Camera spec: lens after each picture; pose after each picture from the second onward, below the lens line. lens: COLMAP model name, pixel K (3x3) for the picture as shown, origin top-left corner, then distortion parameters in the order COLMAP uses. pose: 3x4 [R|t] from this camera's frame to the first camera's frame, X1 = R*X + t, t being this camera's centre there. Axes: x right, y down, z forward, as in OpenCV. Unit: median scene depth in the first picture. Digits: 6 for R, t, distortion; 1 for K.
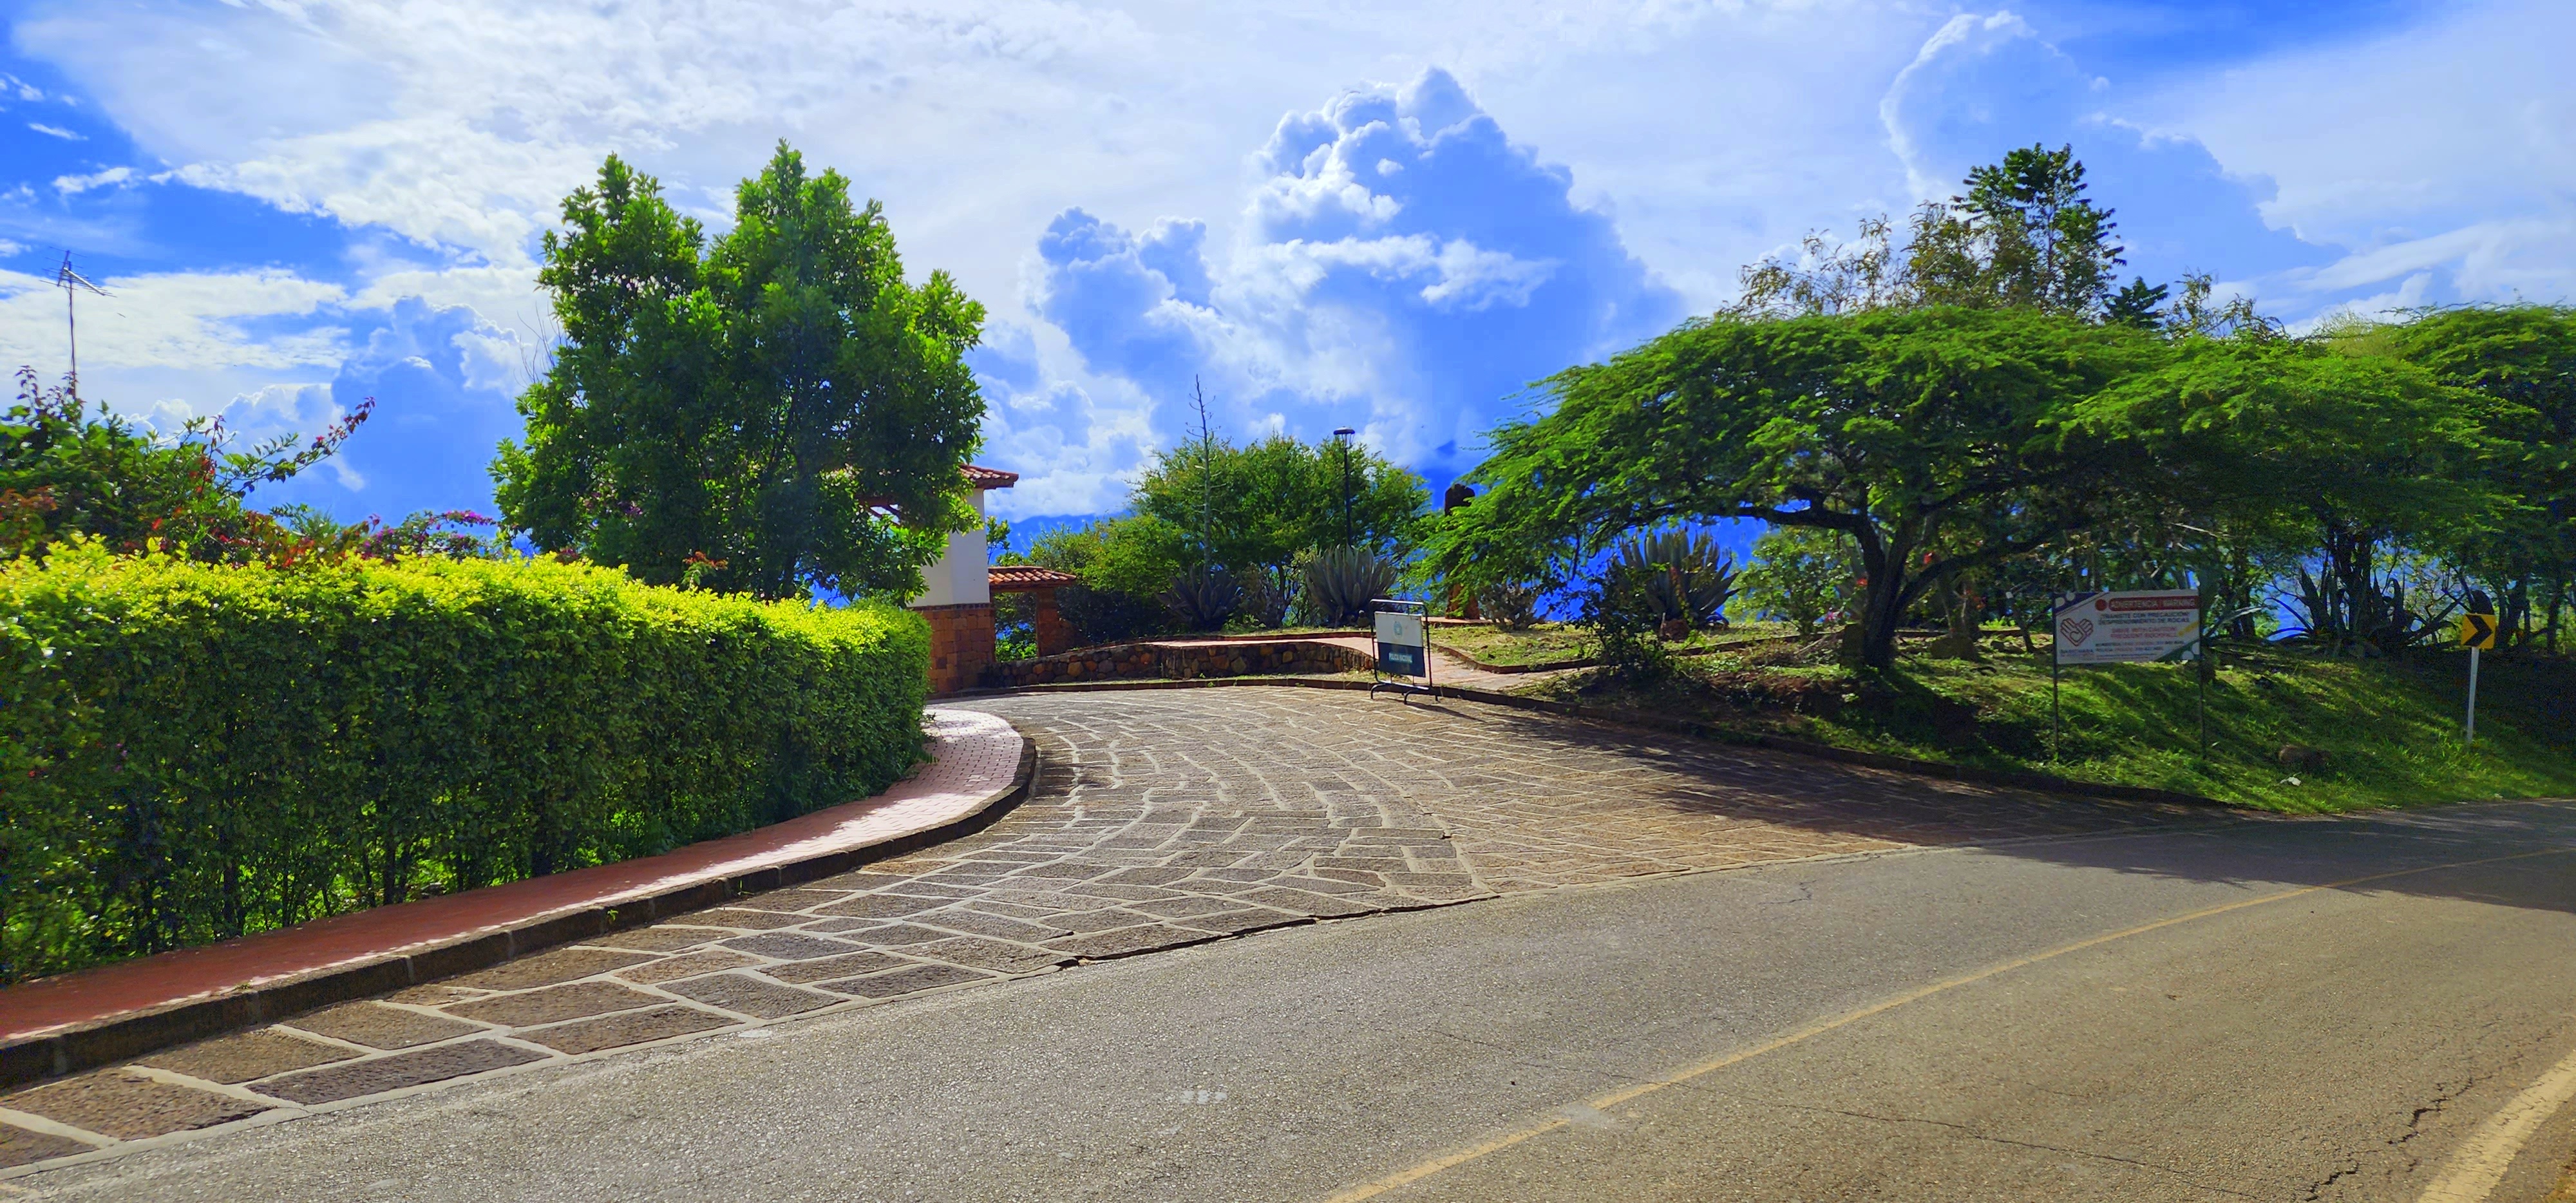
lens RADIAL K [[1779.7, 0, 1288.0], [0, 1779.7, 601.5], [0, 0, 1]] dist [0.071190, -0.095700]
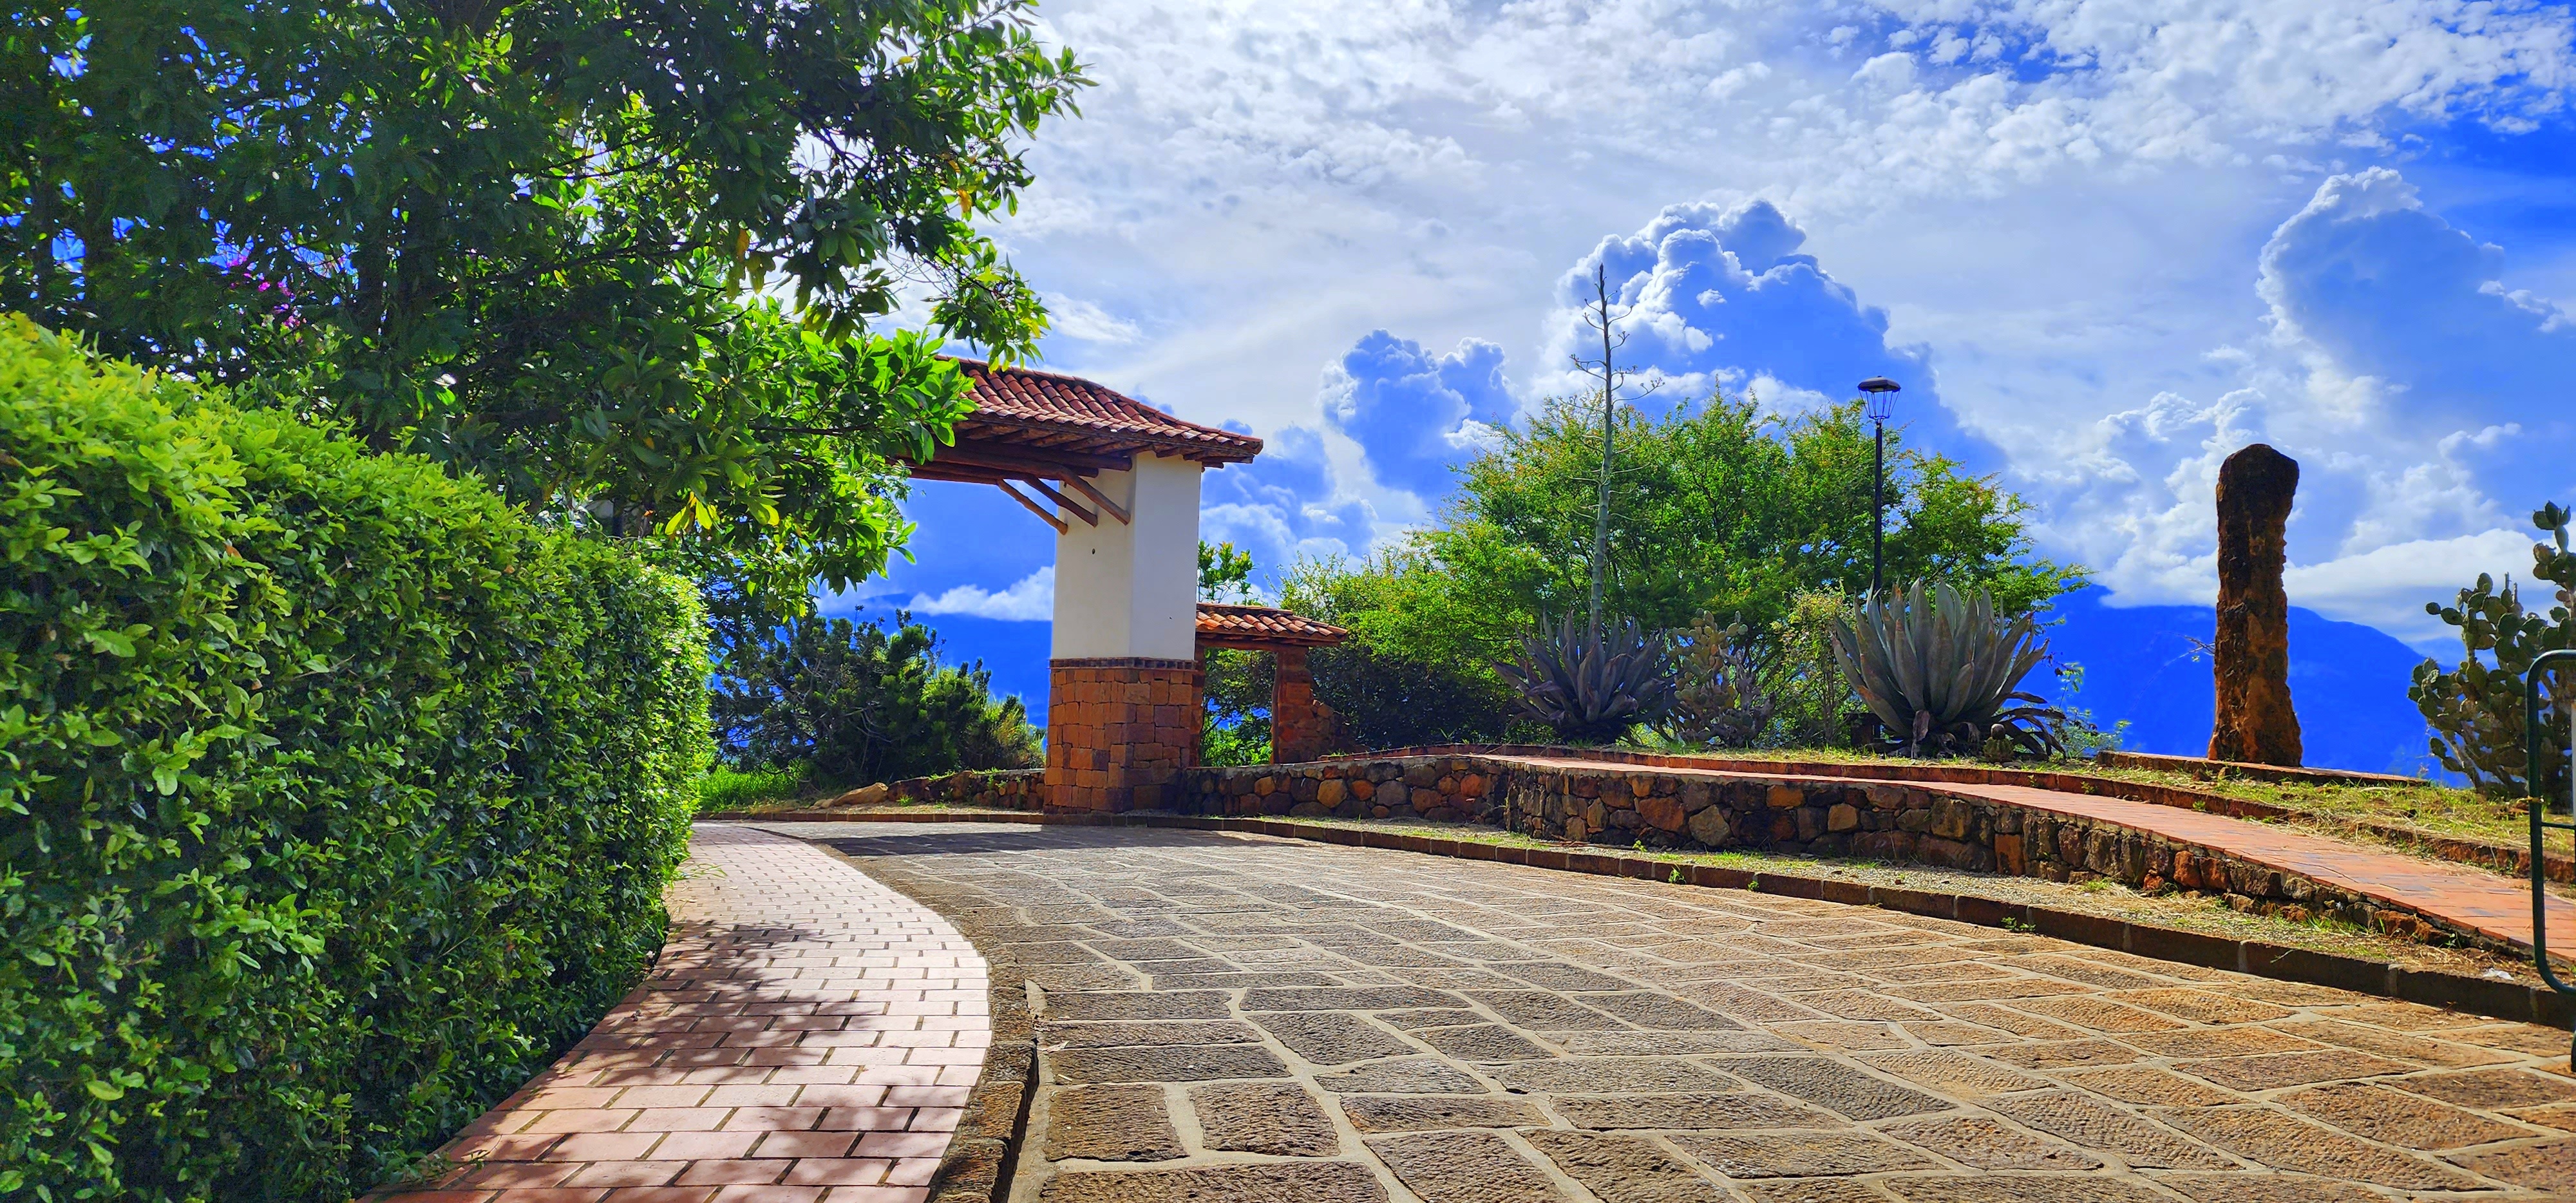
lens RADIAL K [[1733.7, 0, 1277.6], [0, 1733.7, 571.6], [0, 0, 1]] dist [0.058837, -0.061939]
pose [[0.983074, 0.068865, -0.169774, -0.048873], [-0.083096, 0.993469, -0.078190, 0.013259], [0.163281, 0.090975, 0.982376, 0.456624]]
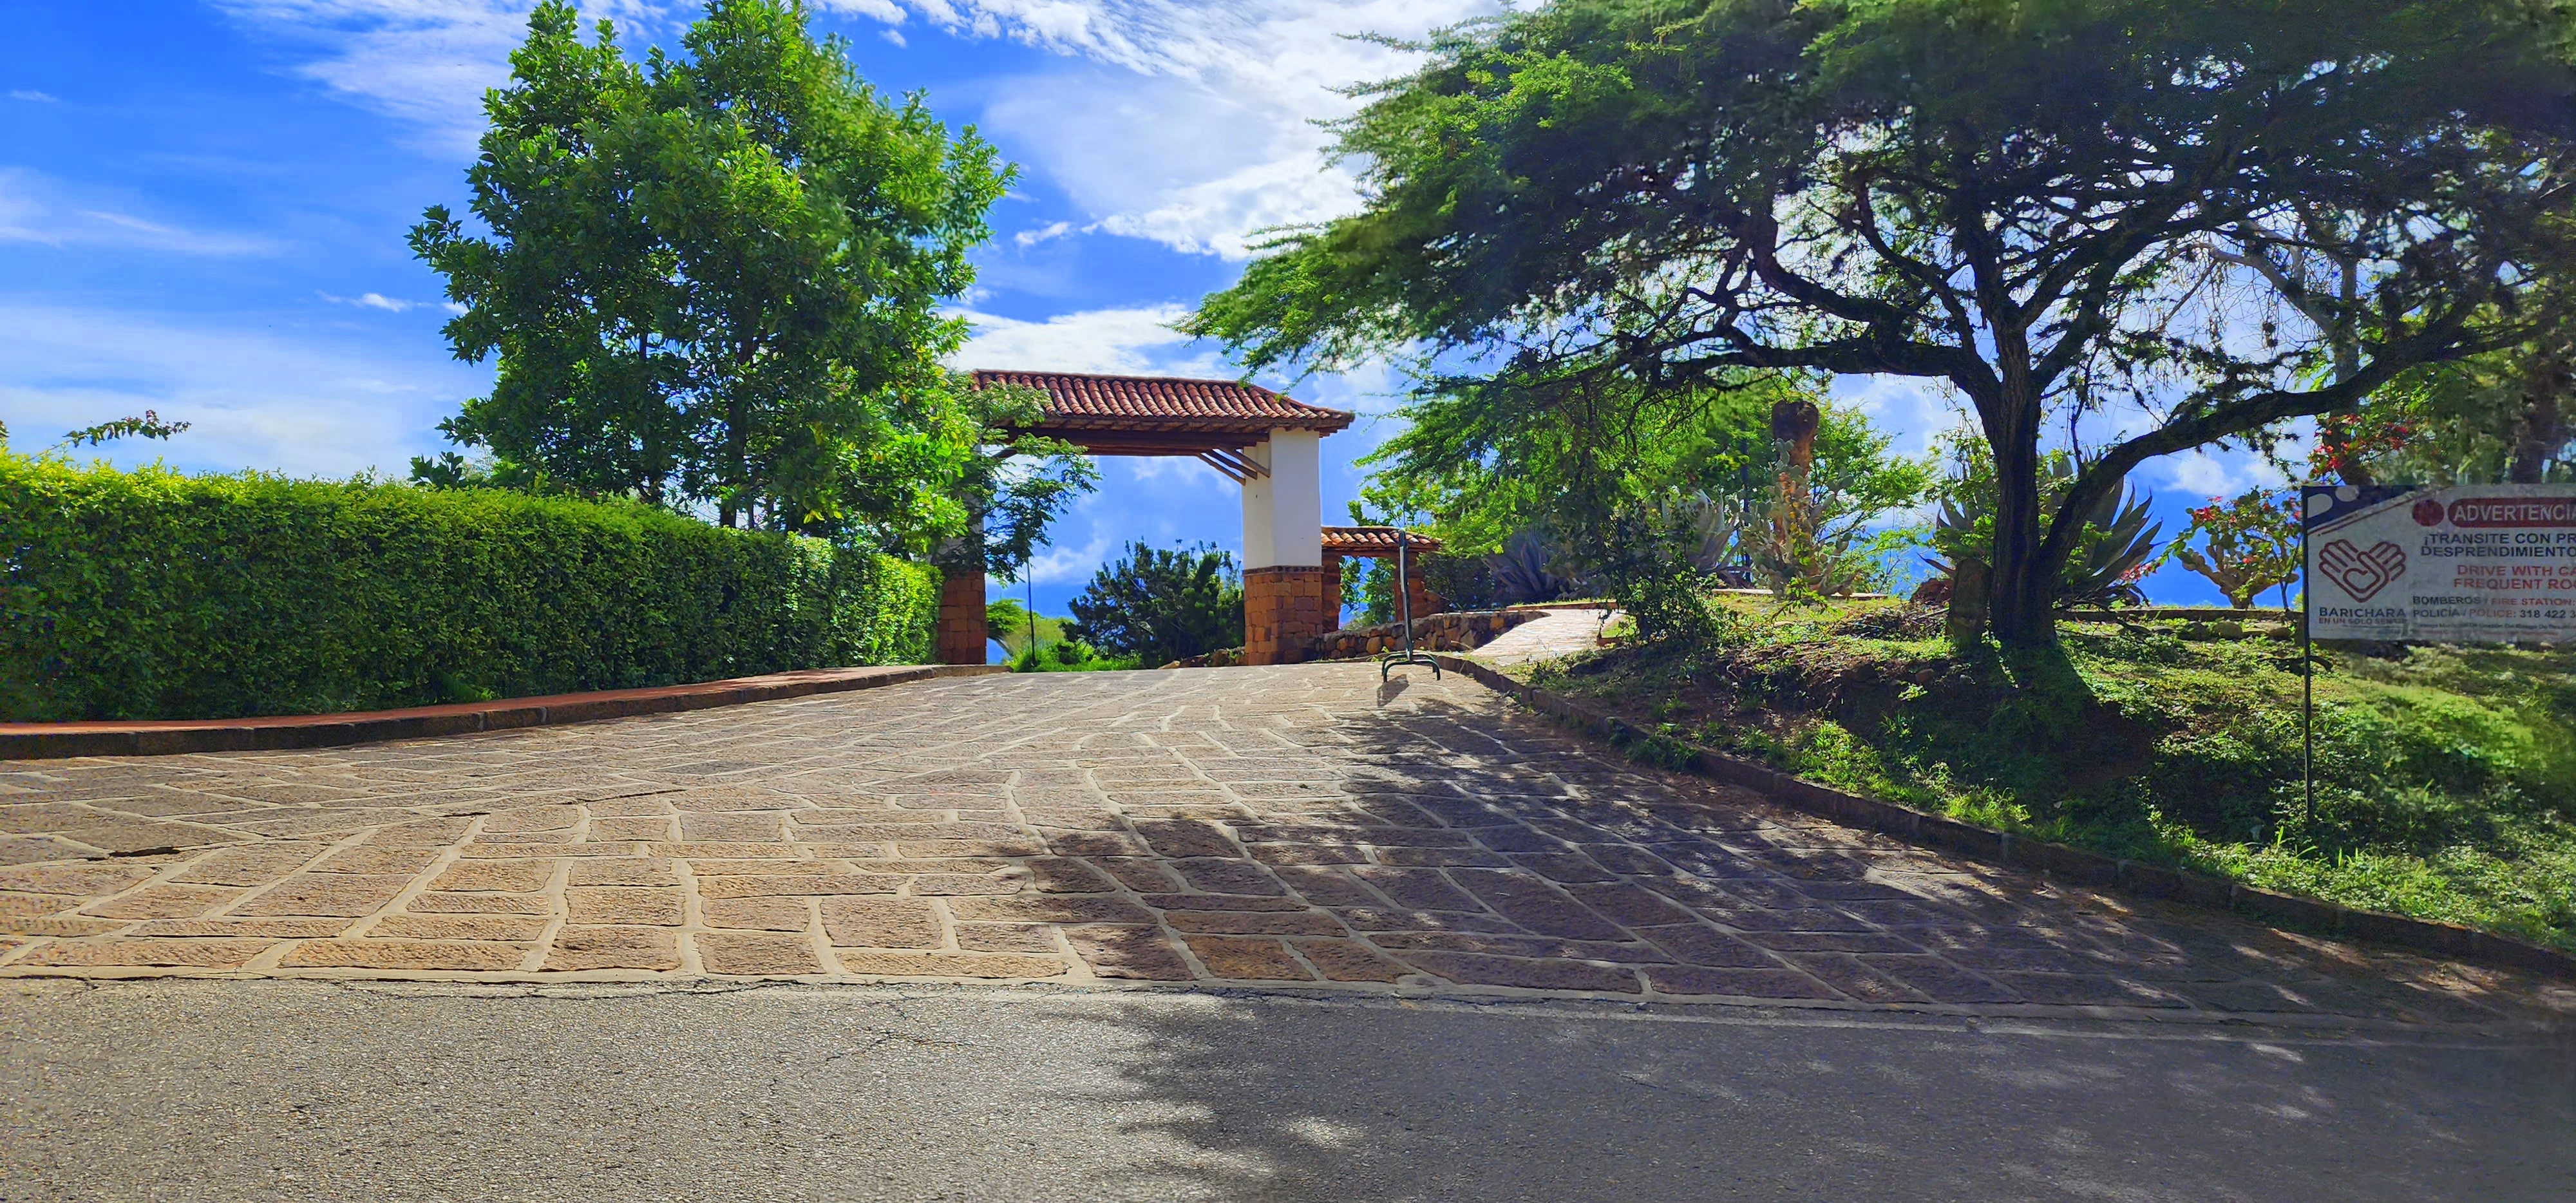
lens RADIAL K [[1779.7, 0, 1288.0], [0, 1779.7, 601.5], [0, 0, 1]] dist [0.071190, -0.095700]
pose [[0.893329, 0.033562, -0.448149, 0.199521], [-0.037175, 0.999308, 0.000734, 0.017293], [0.447864, 0.016005, 0.893958, 0.232307]]
